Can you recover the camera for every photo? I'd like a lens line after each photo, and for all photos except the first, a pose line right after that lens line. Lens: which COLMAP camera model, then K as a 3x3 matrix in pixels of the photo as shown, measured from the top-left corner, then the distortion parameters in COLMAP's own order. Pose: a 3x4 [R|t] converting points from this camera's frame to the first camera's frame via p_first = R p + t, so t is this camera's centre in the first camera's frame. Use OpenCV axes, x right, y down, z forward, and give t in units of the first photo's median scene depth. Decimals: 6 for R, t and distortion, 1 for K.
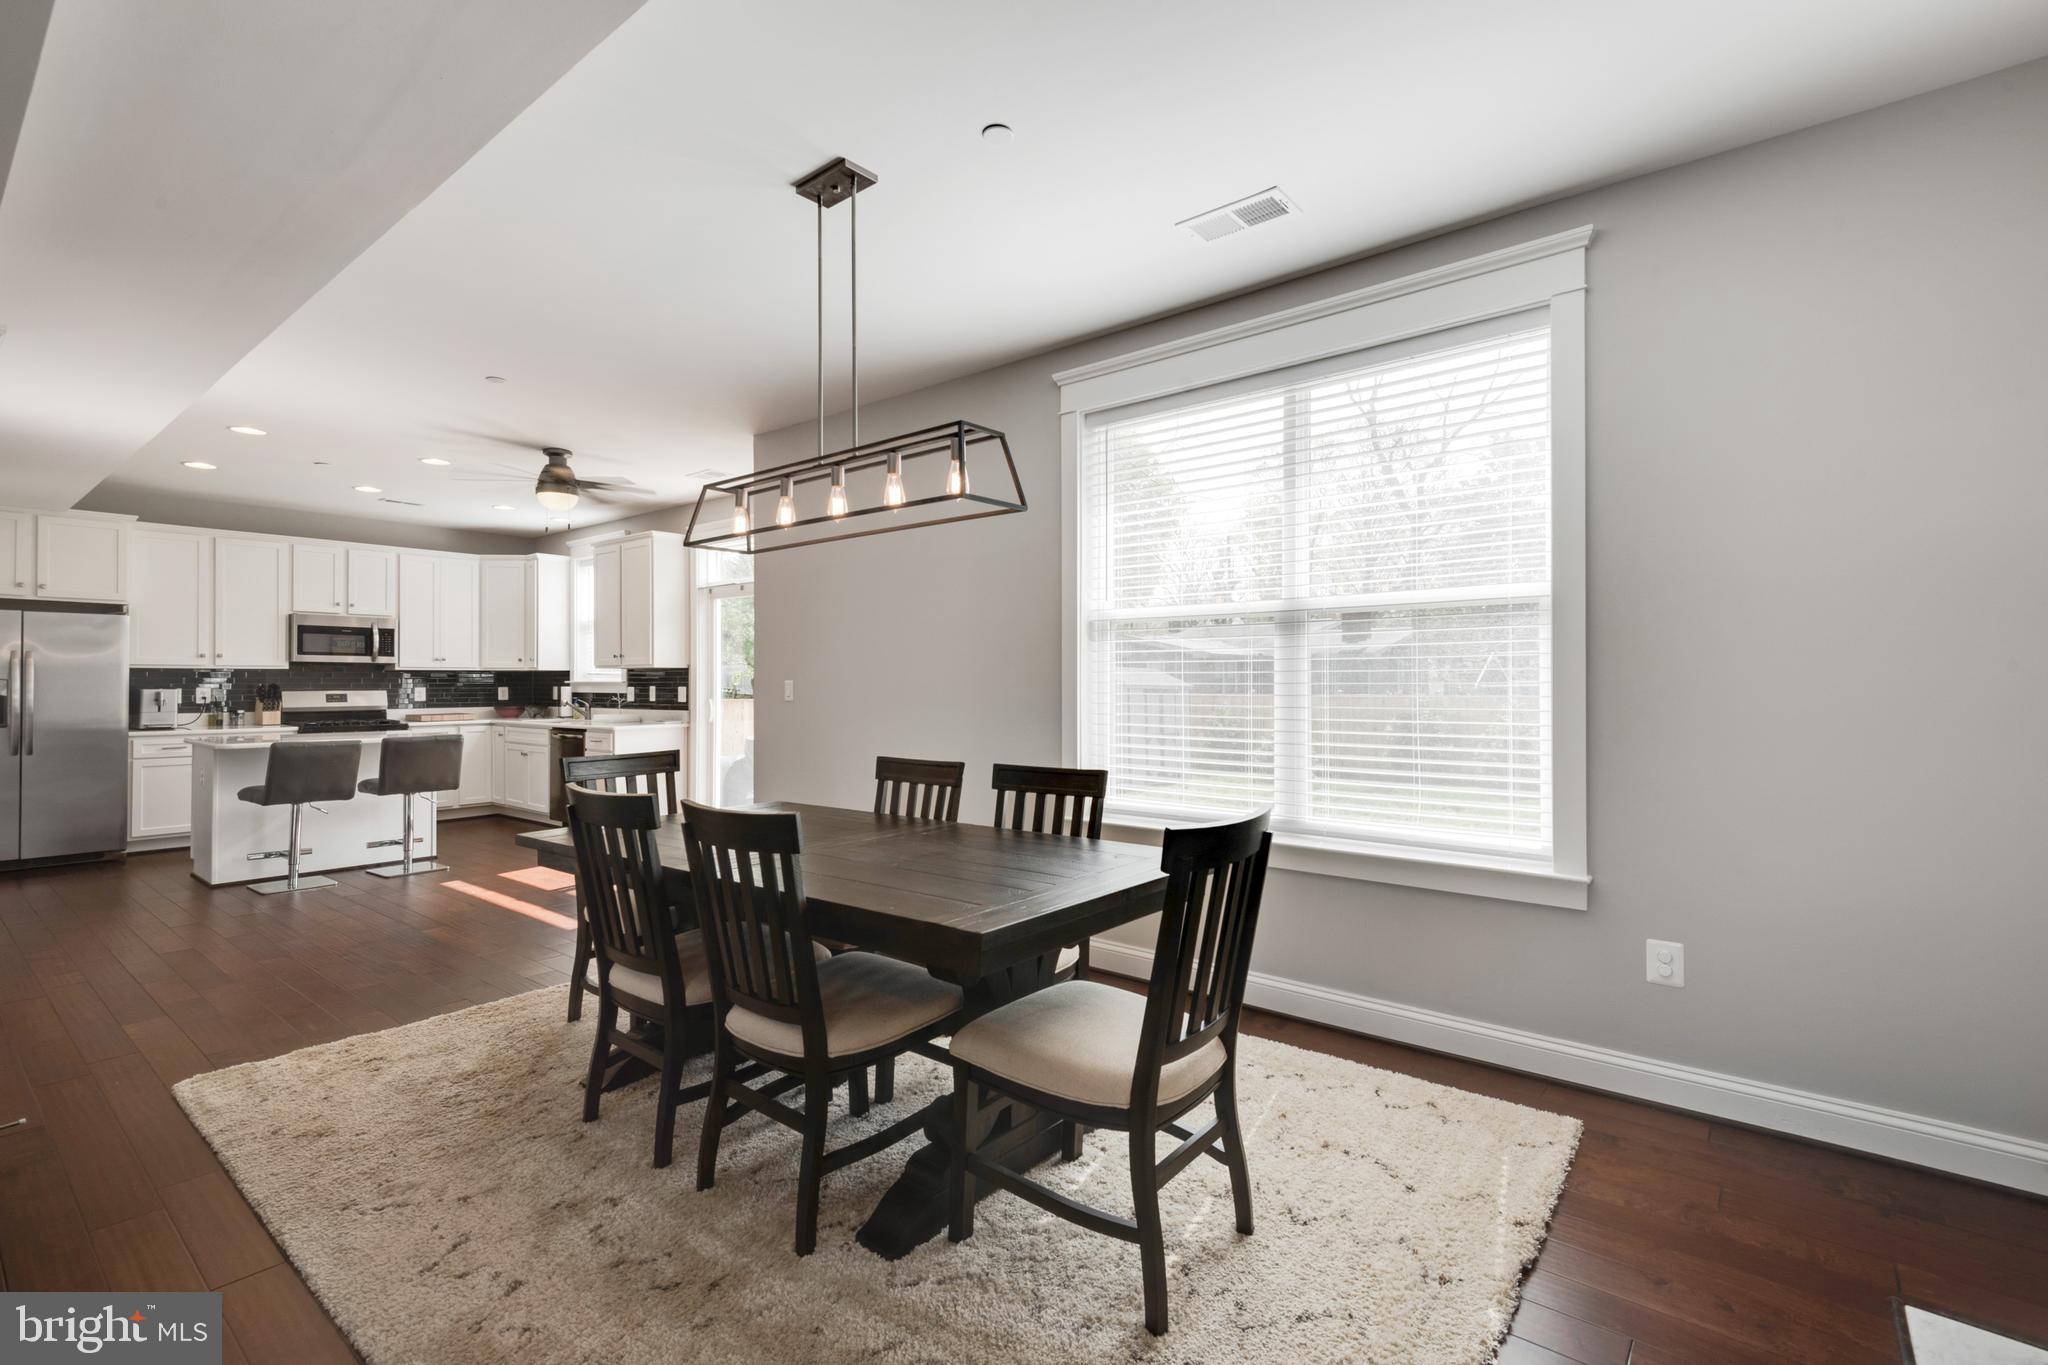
lens RADIAL K [[899.1, 0, 1029.1], [0, 899.1, 669.8], [0, 0, 1]] dist [0.000970, -0.006697]
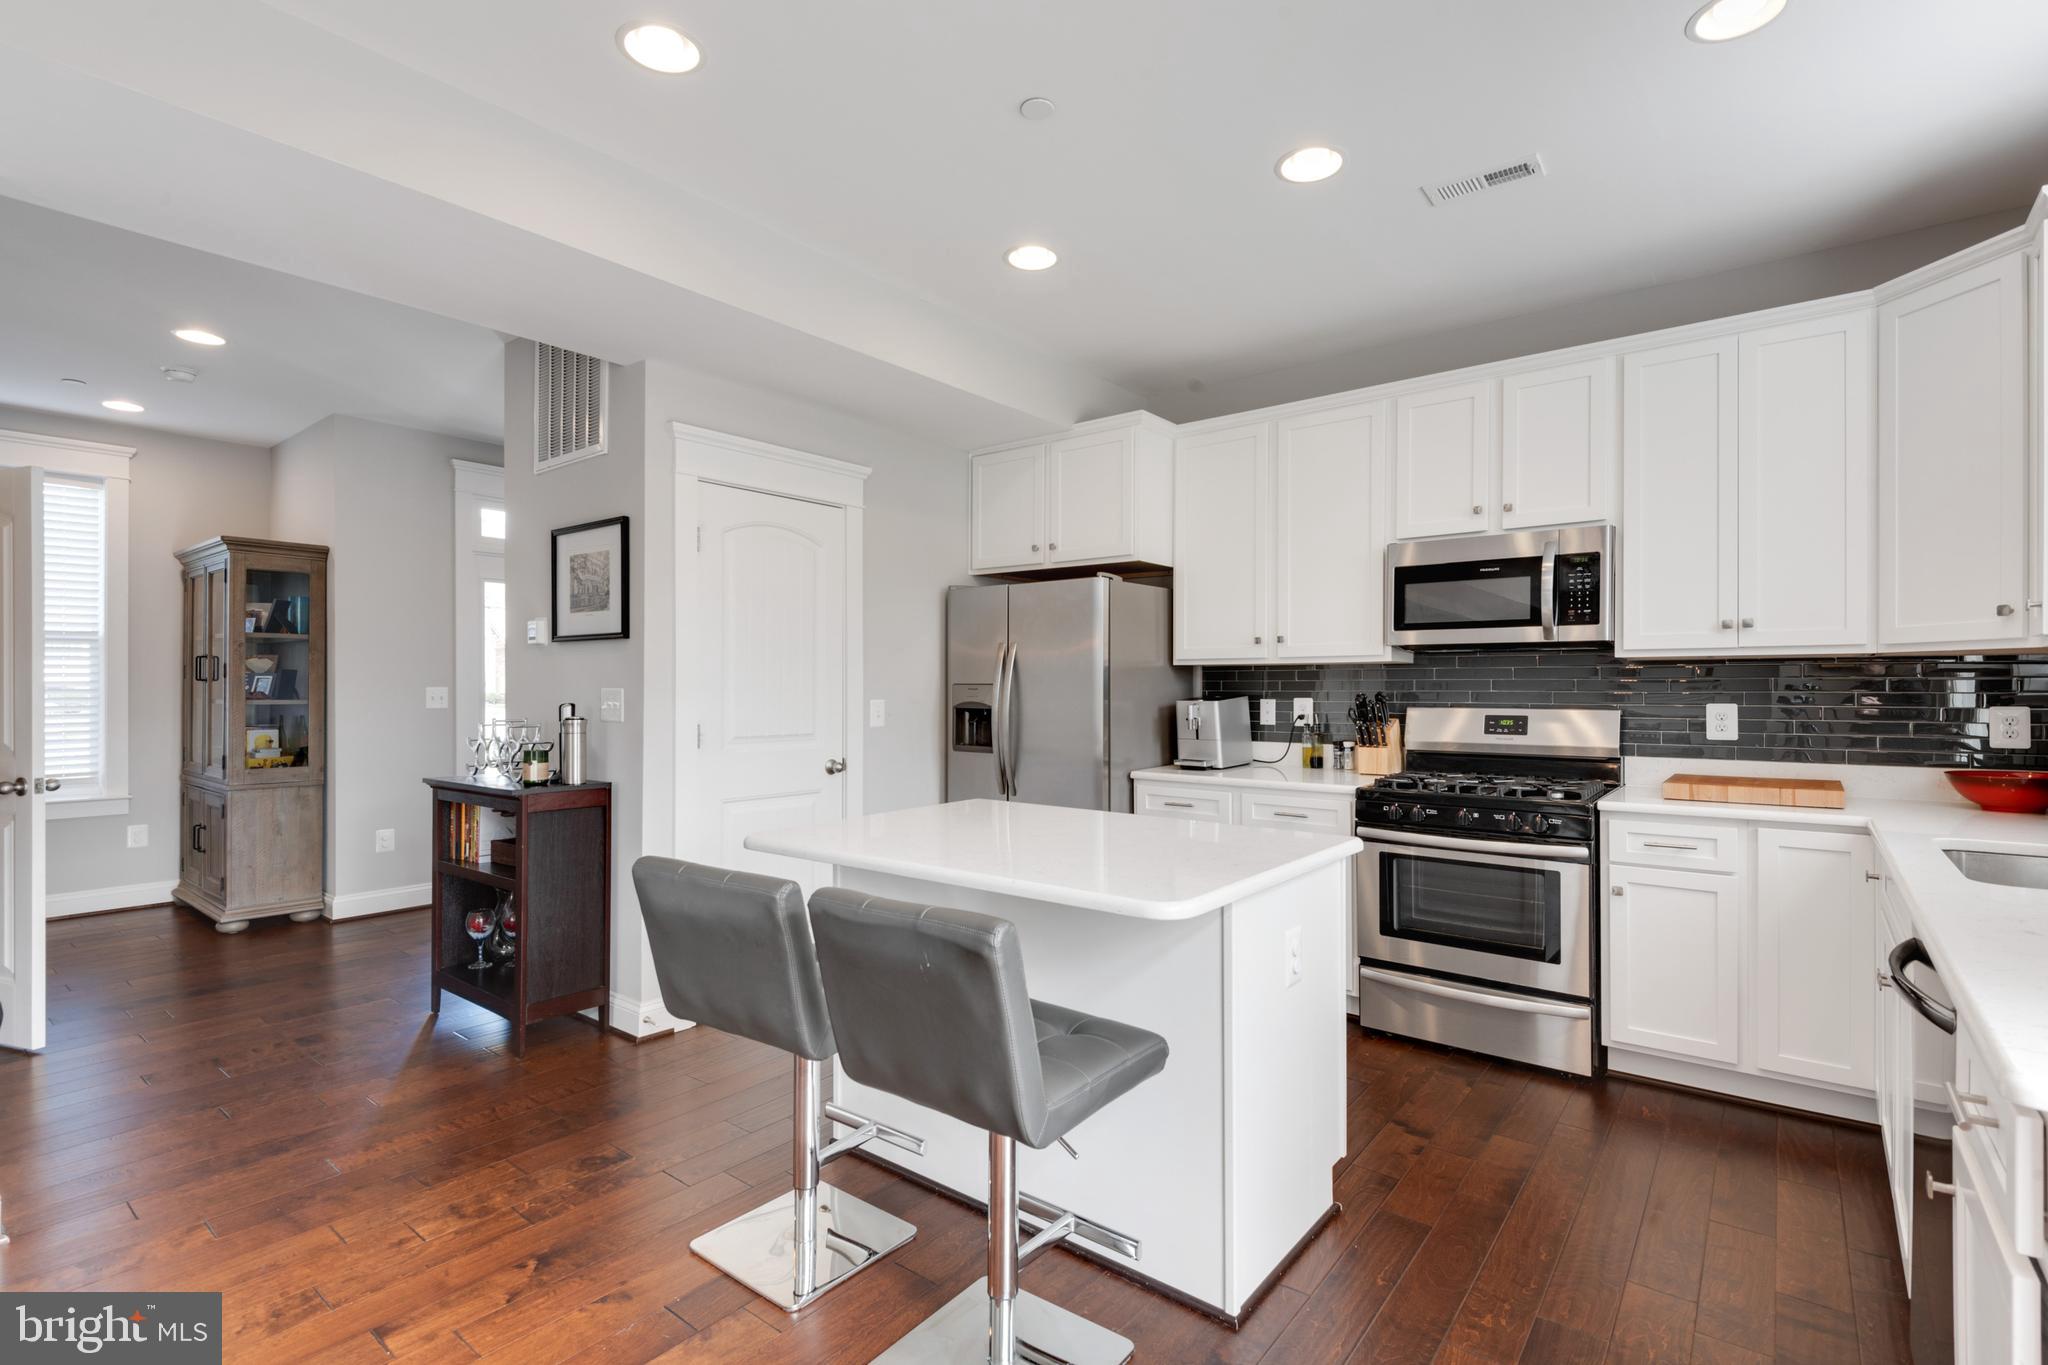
lens RADIAL K [[954.7, 0, 1032.0], [0, 954.7, 687.0], [0, 0, 1]] dist [0.043083, -0.039841]
pose [[-0.004000, 0.000564, -0.999992, -0.309786], [0.011346, 0.999936, 0.000519, 0.010305], [0.999928, -0.011344, -0.004006, 0.804042]]
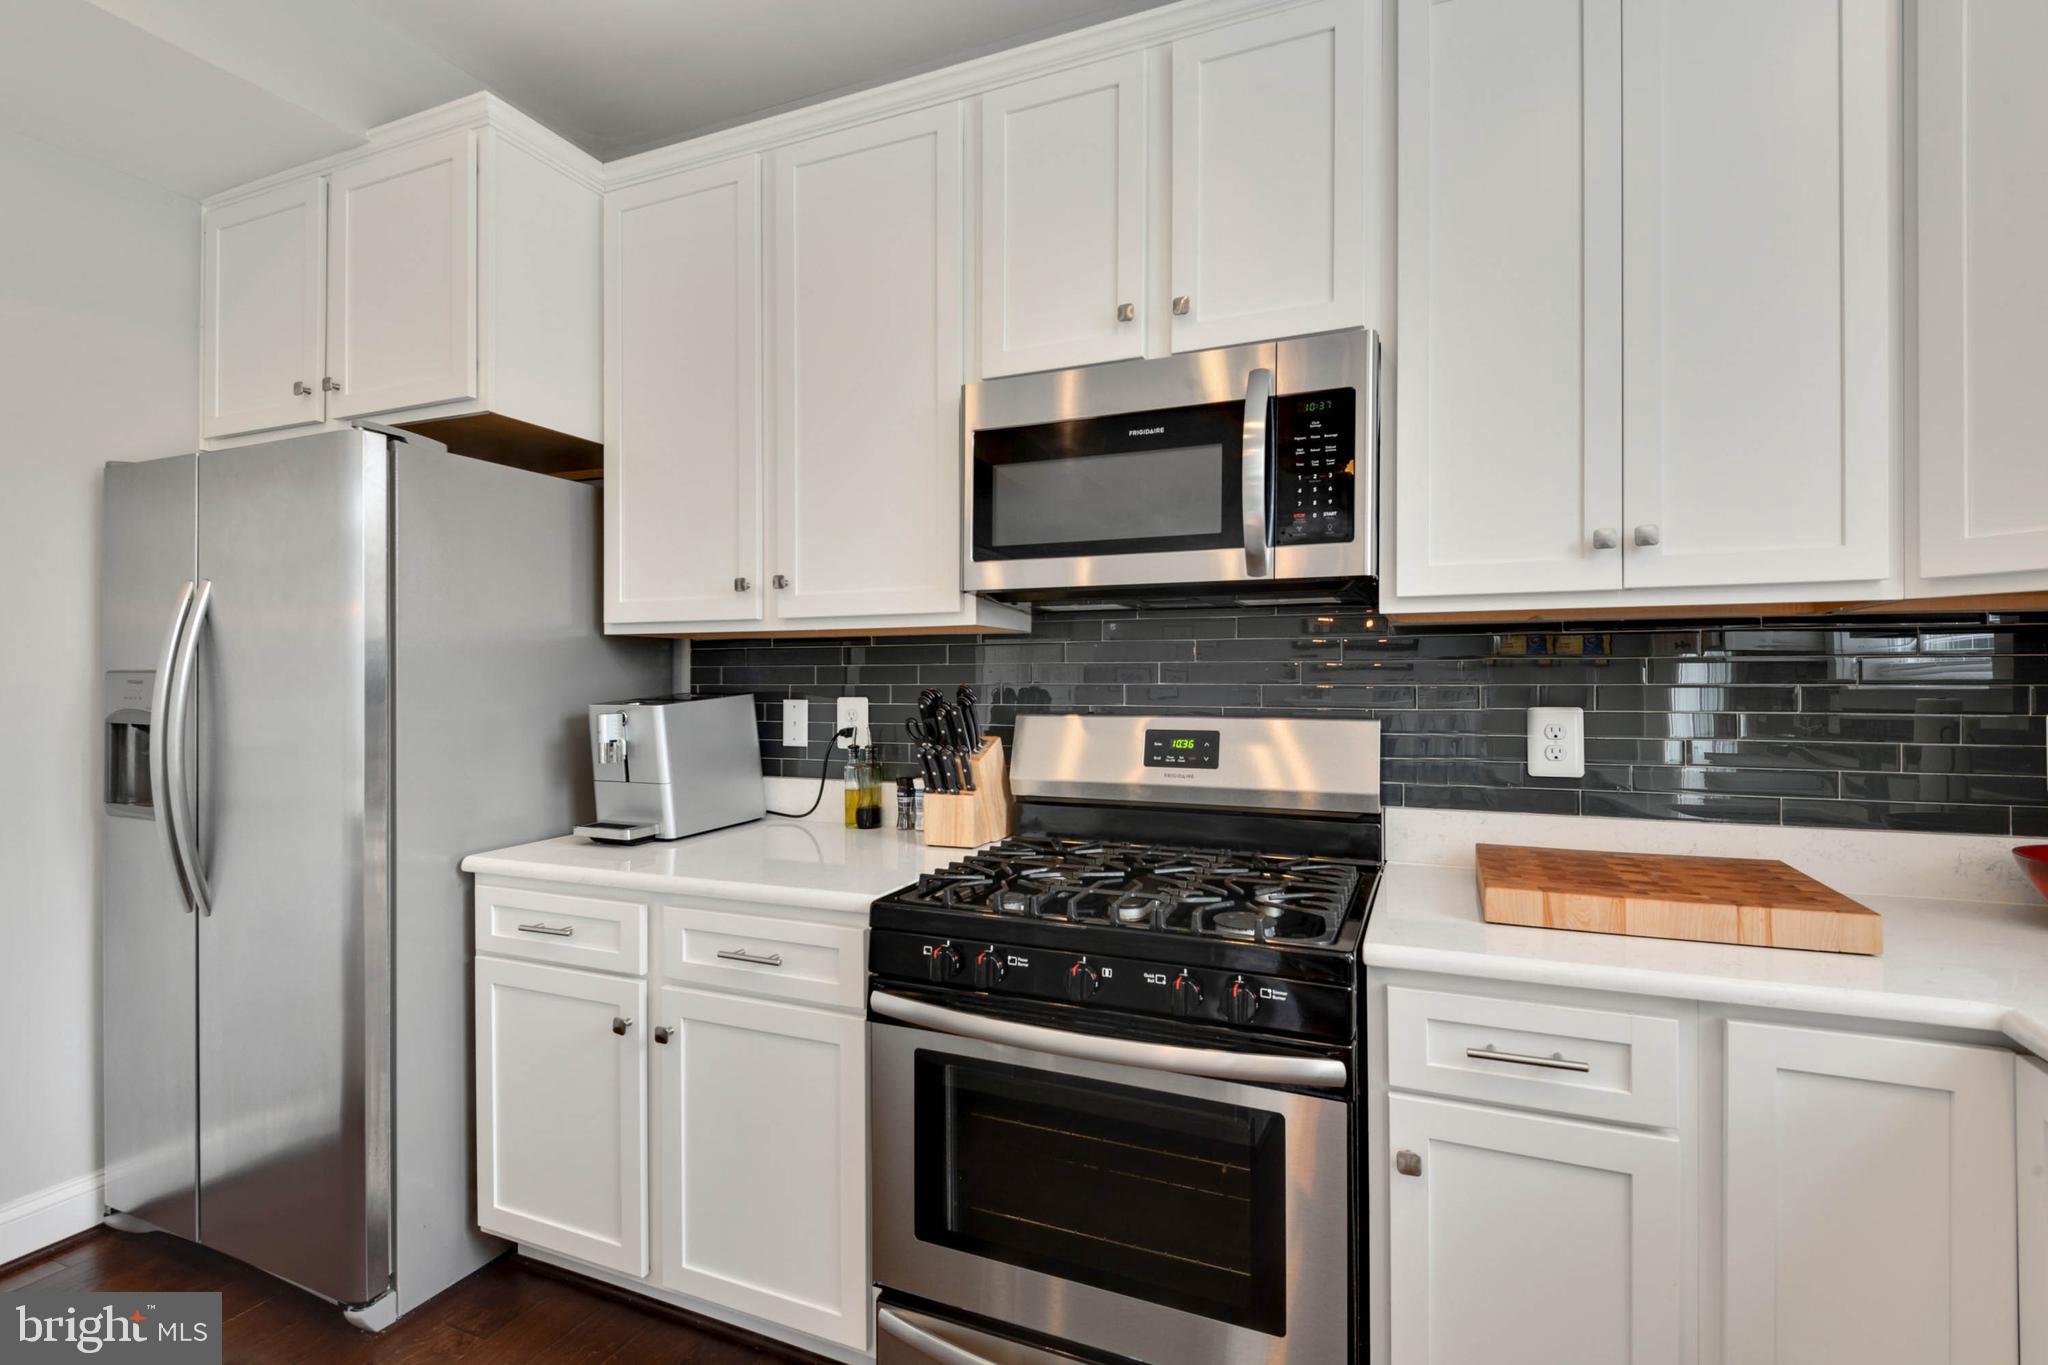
lens RADIAL K [[954.7, 0, 1032.0], [0, 954.7, 687.0], [0, 0, 1]] dist [0.043083, -0.039841]
pose [[0.262063, 0.007874, -0.965019, -0.570108], [0.013211, 0.999844, 0.011746, 0.012834], [0.964960, -0.015827, 0.261918, 0.940465]]
